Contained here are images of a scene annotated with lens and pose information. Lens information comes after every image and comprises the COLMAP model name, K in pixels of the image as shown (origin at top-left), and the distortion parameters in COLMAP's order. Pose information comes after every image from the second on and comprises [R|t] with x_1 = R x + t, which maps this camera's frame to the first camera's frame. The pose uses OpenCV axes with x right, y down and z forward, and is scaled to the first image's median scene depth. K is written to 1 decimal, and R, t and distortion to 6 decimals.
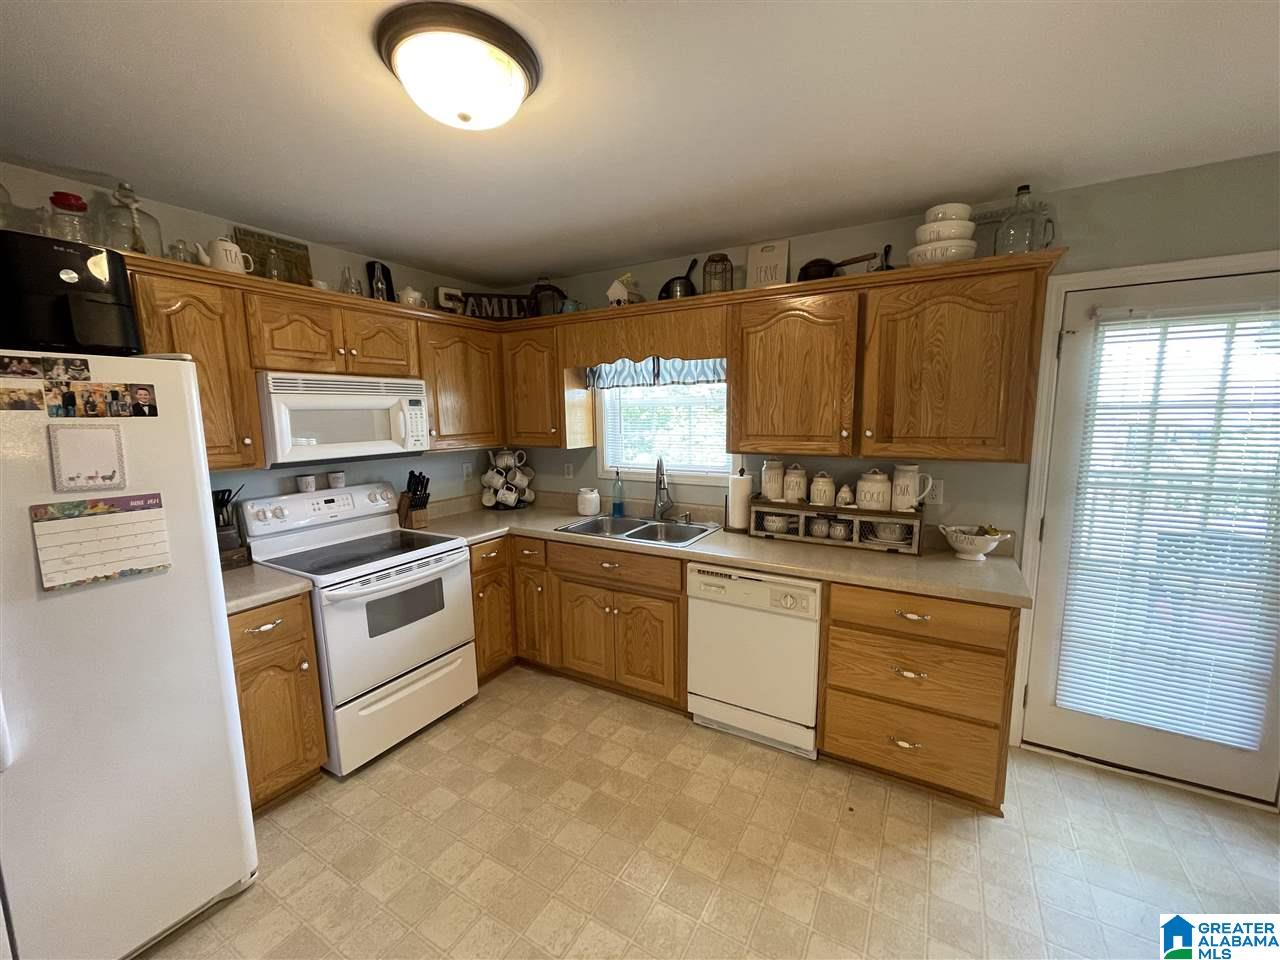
lens RADIAL K [[513.9, 0, 641.0], [0, 513.9, 484.1], [0, 0, 1]] dist [-0.004074, 0.002079]
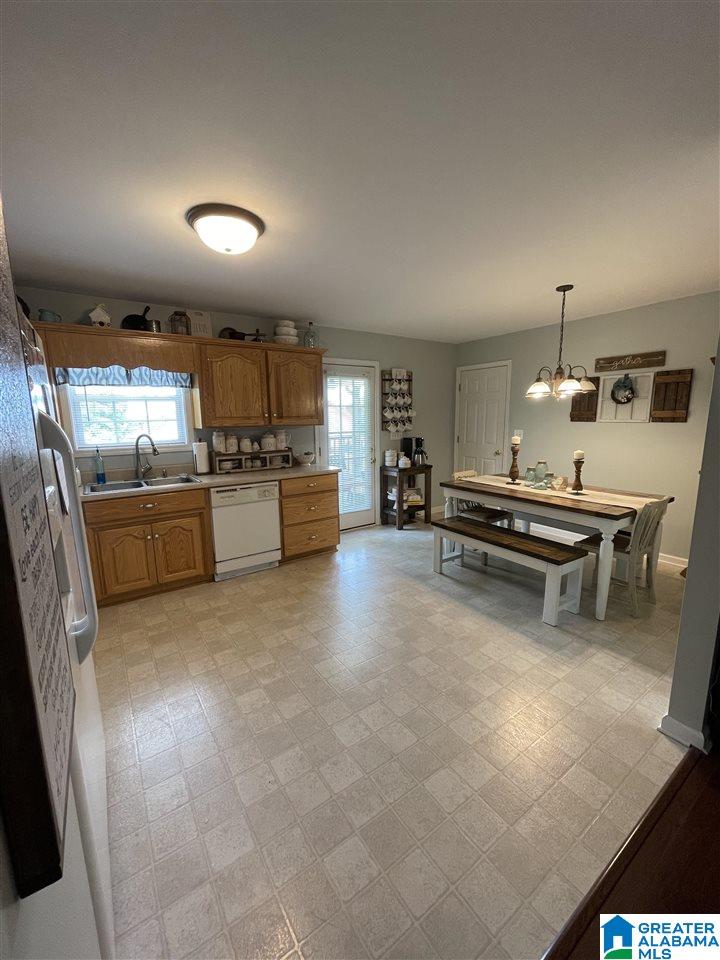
lens RADIAL K [[385.4, 0, 357.6], [0, 385.4, 480.3], [0, 0, 1]] dist [-0.004074, 0.002079]
pose [[0.427307, -0.144459, 0.892491, -0.867466], [0.133971, 0.986372, 0.095512, 0.065134], [-0.894125, 0.078755, 0.440837, -0.043937]]
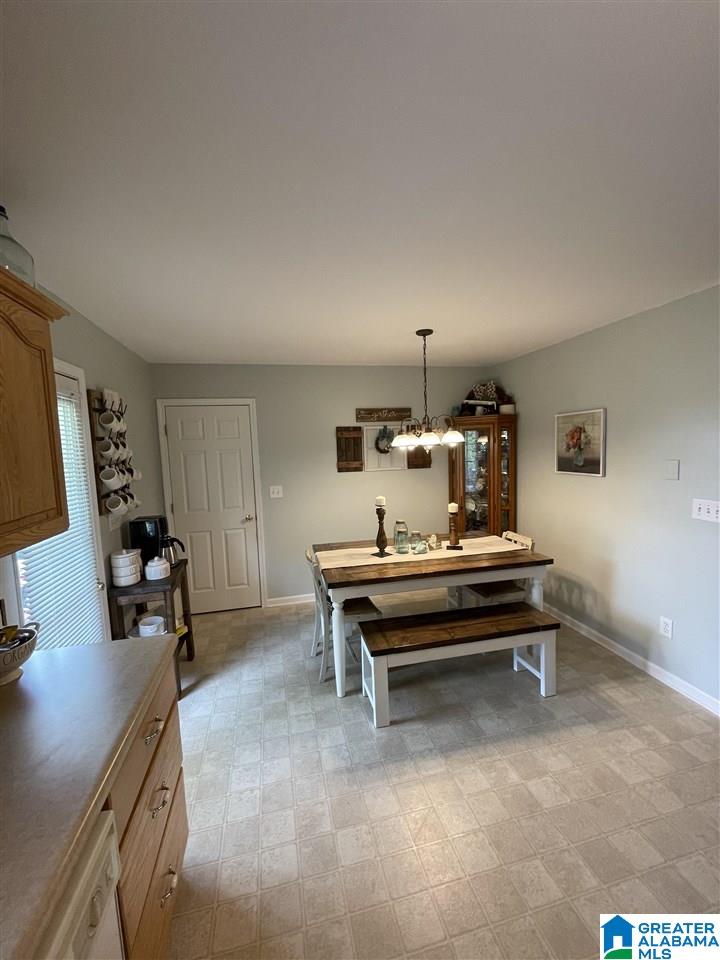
lens RADIAL K [[385.4, 0, 354.3], [0, 385.4, 482.2], [0, 0, 1]] dist [-0.004074, 0.002079]
pose [[-0.682841, -0.033452, 0.729800, -0.086507], [0.144087, 0.973163, 0.179423, -0.142182], [-0.716217, 0.227673, -0.659696, 0.869758]]
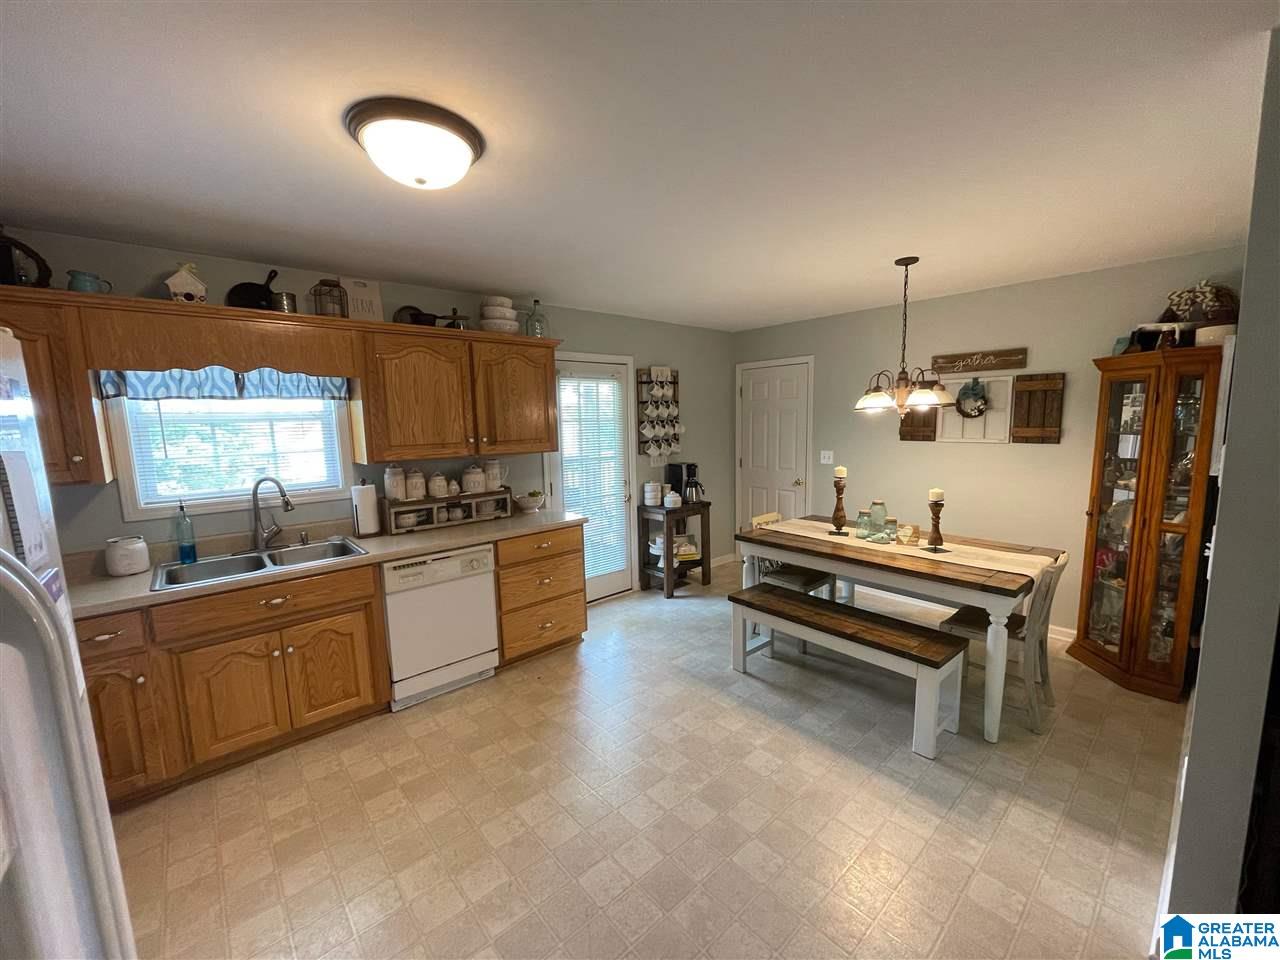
lens RADIAL K [[513.9, 0, 642.3], [0, 513.9, 483.2], [0, 0, 1]] dist [-0.004074, 0.002079]
pose [[0.311962, -0.115888, 0.943000, -0.740370], [0.149686, 0.986133, 0.071670, -0.012090], [-0.938229, 0.118796, 0.324983, 0.105797]]
